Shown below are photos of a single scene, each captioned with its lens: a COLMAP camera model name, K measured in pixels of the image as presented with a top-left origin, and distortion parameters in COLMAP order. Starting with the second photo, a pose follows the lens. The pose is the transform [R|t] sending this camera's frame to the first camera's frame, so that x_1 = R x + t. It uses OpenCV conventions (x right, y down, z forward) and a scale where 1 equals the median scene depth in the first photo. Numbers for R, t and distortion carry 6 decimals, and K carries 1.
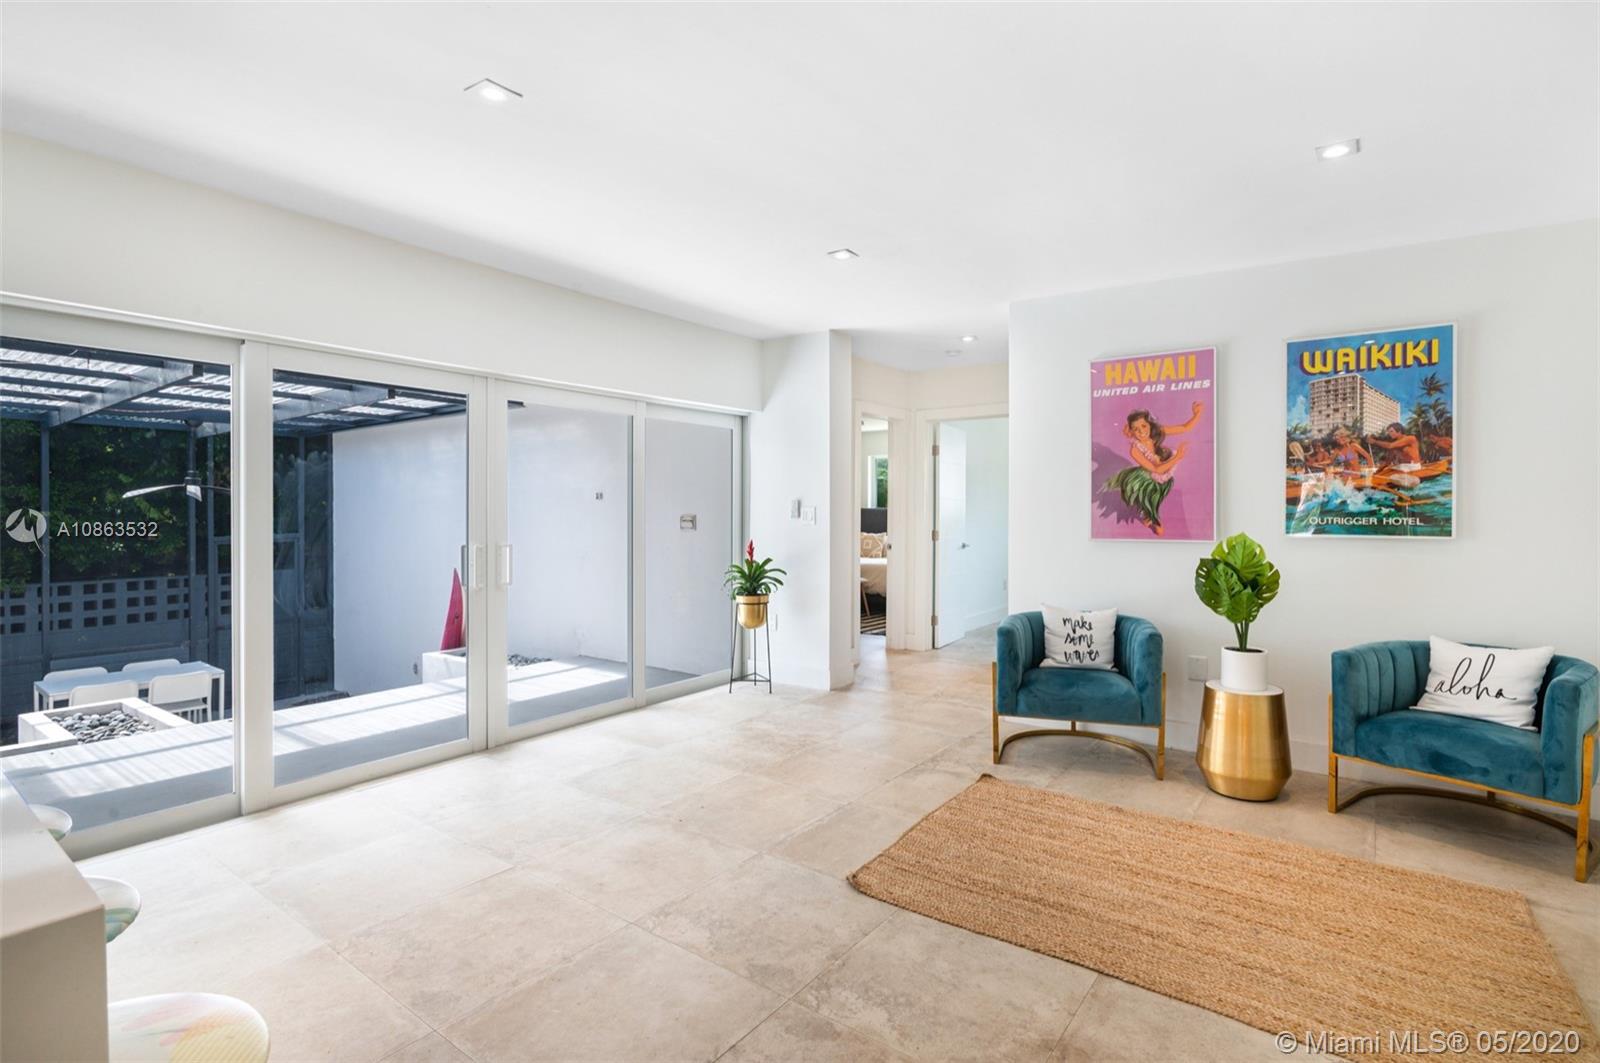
lens RADIAL K [[766.7, 0, 799.1], [0, 766.7, 531.1], [0, 0, 1]] dist [-0.012151, 0.000861]
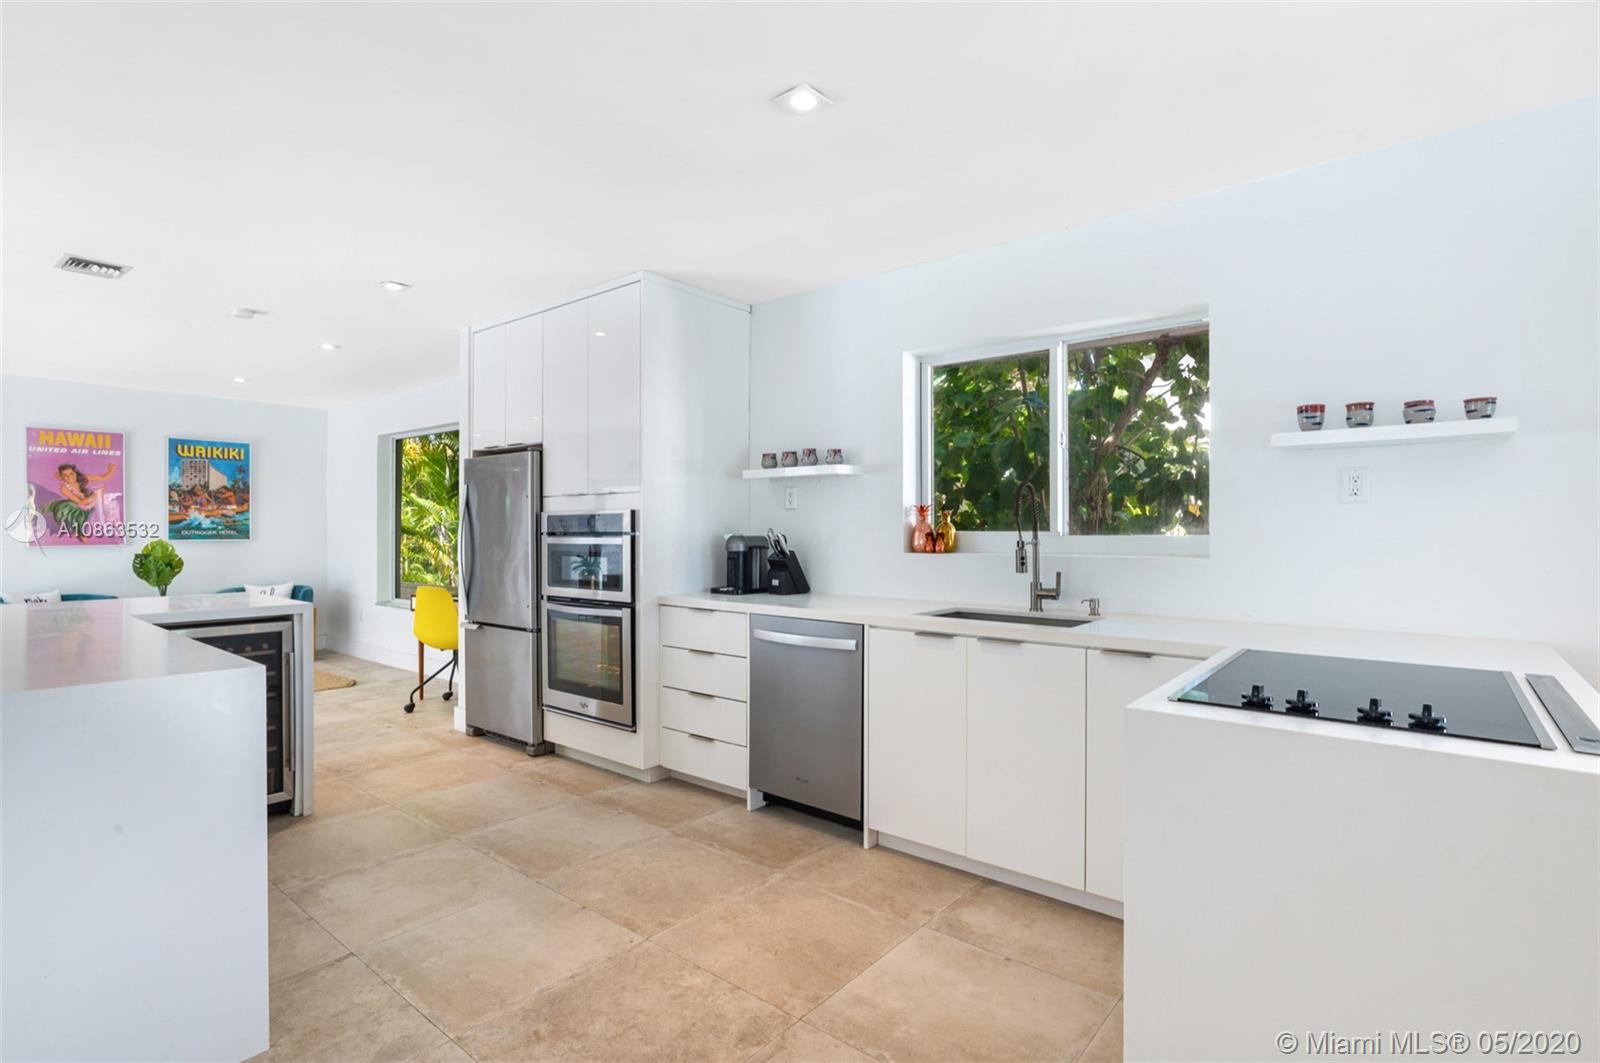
lens RADIAL K [[766.7, 0, 808.1], [0, 766.7, 523.1], [0, 0, 1]] dist [-0.012151, 0.000861]
pose [[0.044710, 0.004264, 0.998991, -1.240279], [0.024907, 0.999675, -0.005382, 0.012846], [-0.998689, 0.025123, 0.044590, -0.698955]]
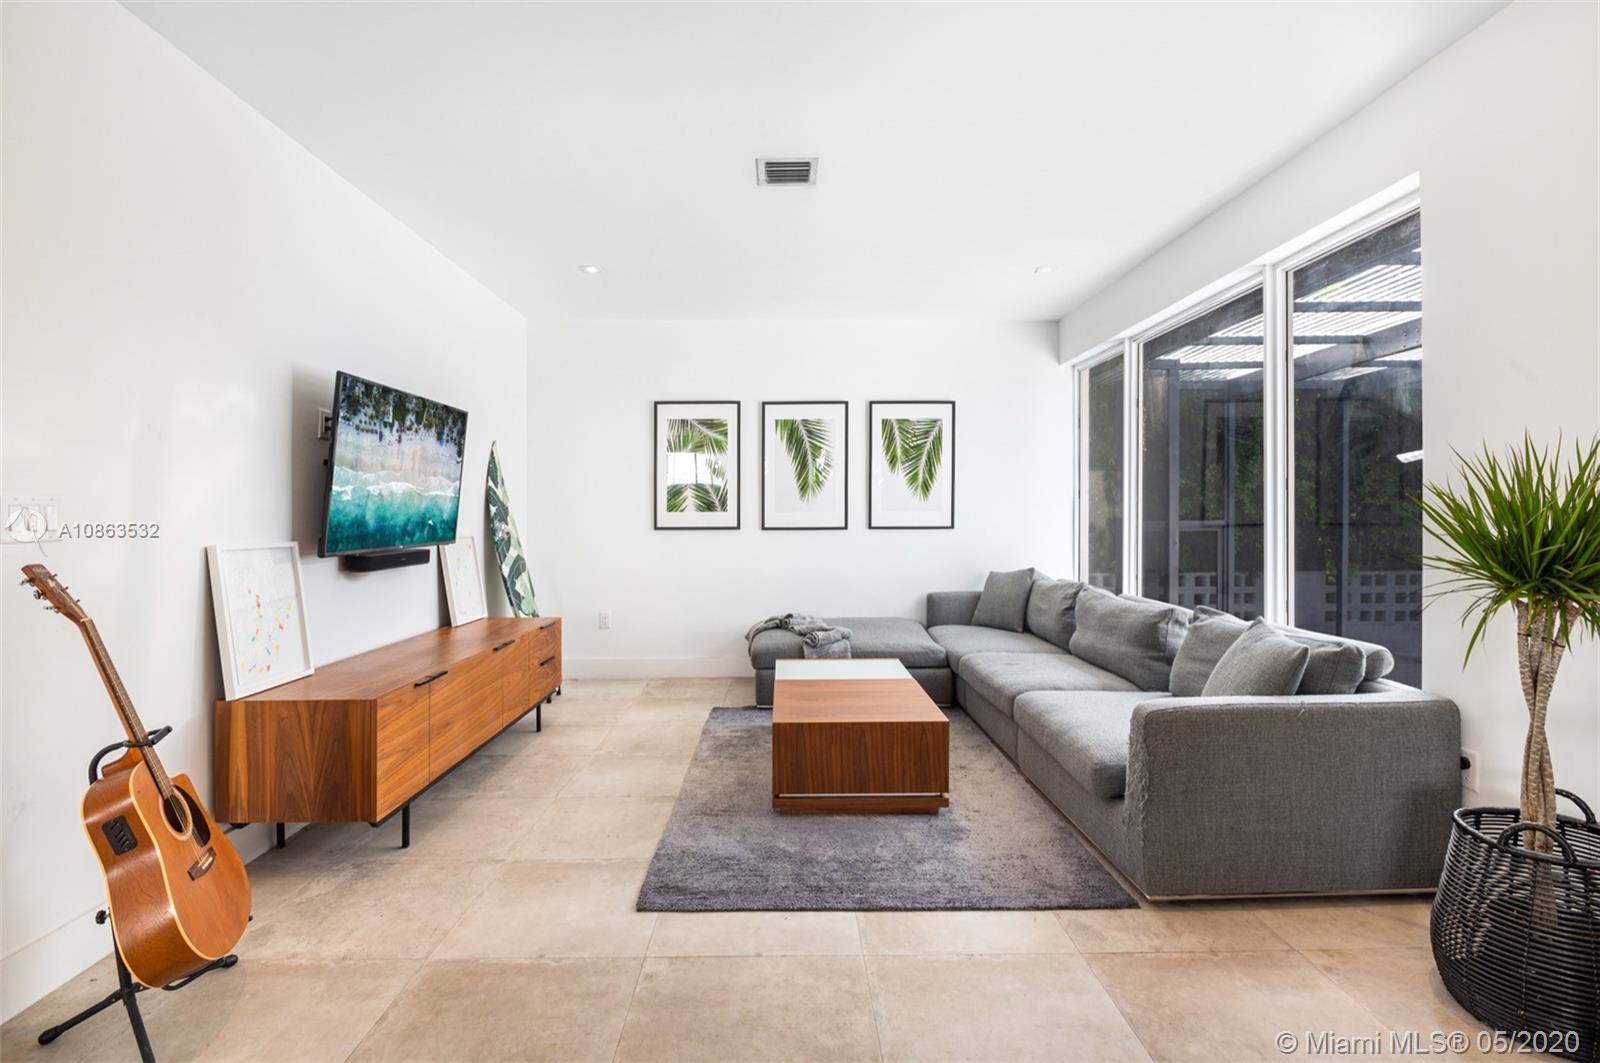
lens RADIAL K [[766.7, 0, 774.2], [0, 766.7, 497.4], [0, 0, 1]] dist [-0.012151, 0.000861]
pose [[0.572283, -0.023045, -0.819732, -1.712773], [-0.013089, 0.999221, -0.037228, 0.051869], [0.819952, 0.032034, 0.571535, -0.434648]]
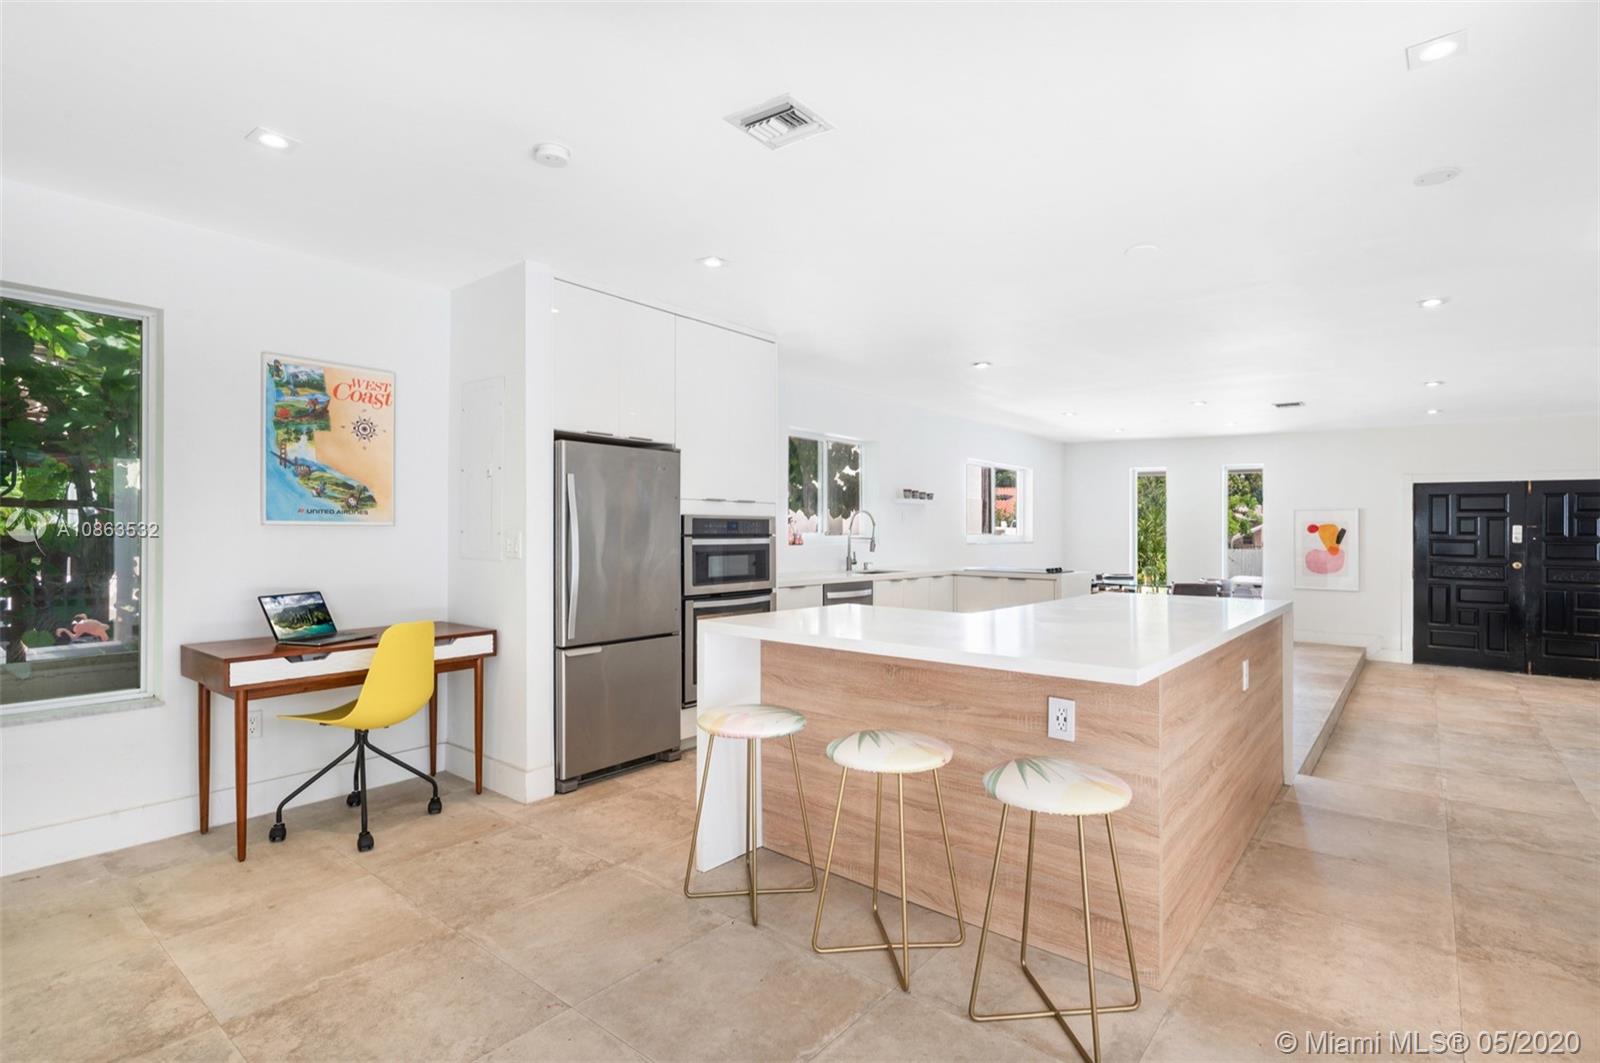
lens RADIAL K [[766.7, 0, 809.0], [0, 766.7, 526.7], [0, 0, 1]] dist [-0.012151, 0.000861]
pose [[-0.998840, -0.015363, 0.045631, -0.323170], [-0.014411, 0.999673, 0.021131, -0.030405], [-0.045941, 0.020449, -0.998735, 0.964115]]
